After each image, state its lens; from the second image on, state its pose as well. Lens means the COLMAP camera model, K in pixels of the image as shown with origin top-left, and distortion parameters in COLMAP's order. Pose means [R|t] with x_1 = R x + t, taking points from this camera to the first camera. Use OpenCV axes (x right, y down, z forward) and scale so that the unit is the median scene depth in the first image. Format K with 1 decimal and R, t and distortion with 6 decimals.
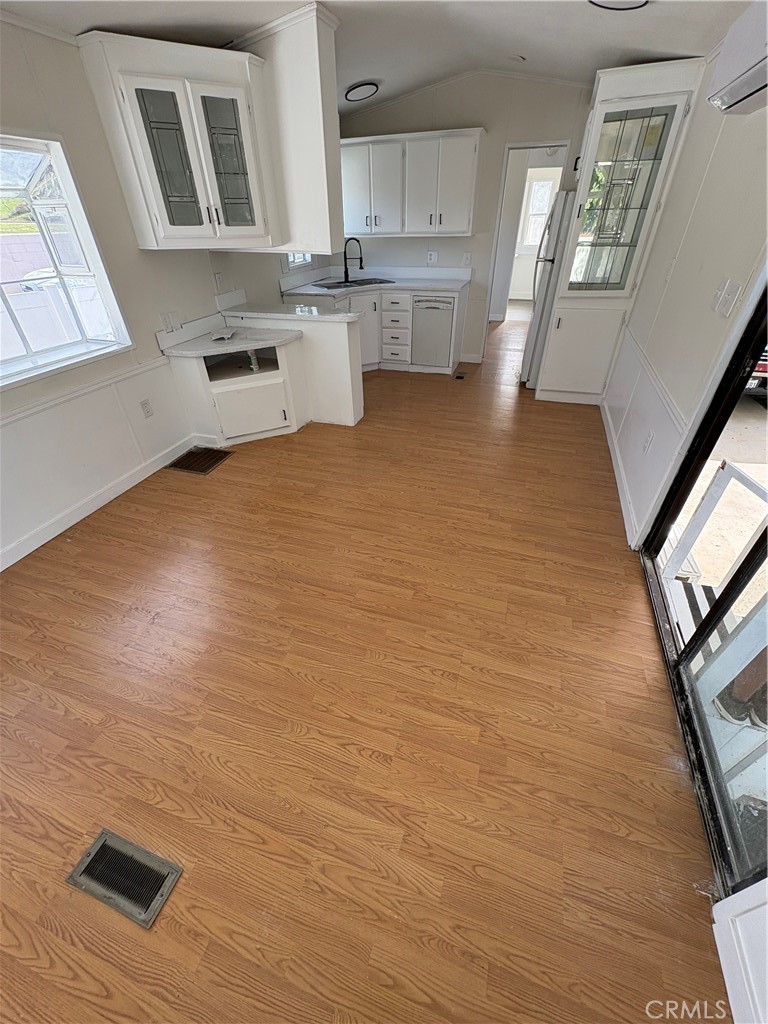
lens RADIAL K [[409.5, 0, 376.3], [0, 409.5, 520.1], [0, 0, 1]] dist [-0.000306, 0.000533]
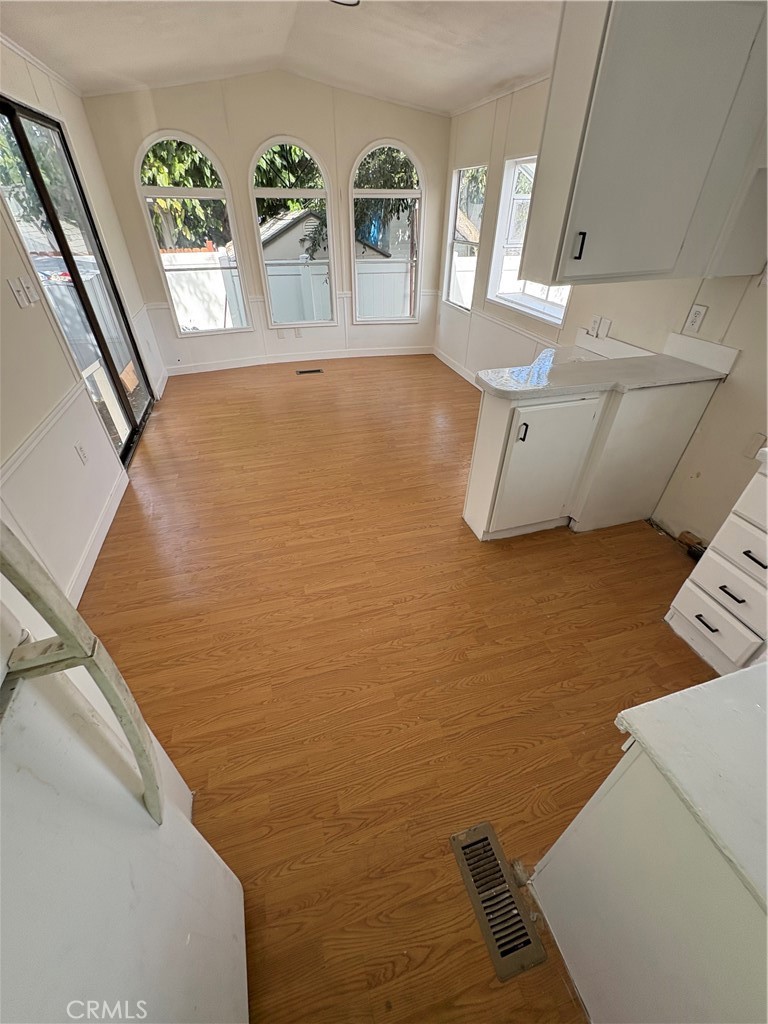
lens RADIAL K [[409.5, 0, 374.2], [0, 409.5, 509.5], [0, 0, 1]] dist [-0.000306, 0.000533]
pose [[-0.822866, 0.349118, -0.448339, 0.622695], [-0.328959, 0.350668, 0.876823, -1.311380], [0.463333, 0.868992, -0.173708, 1.723215]]
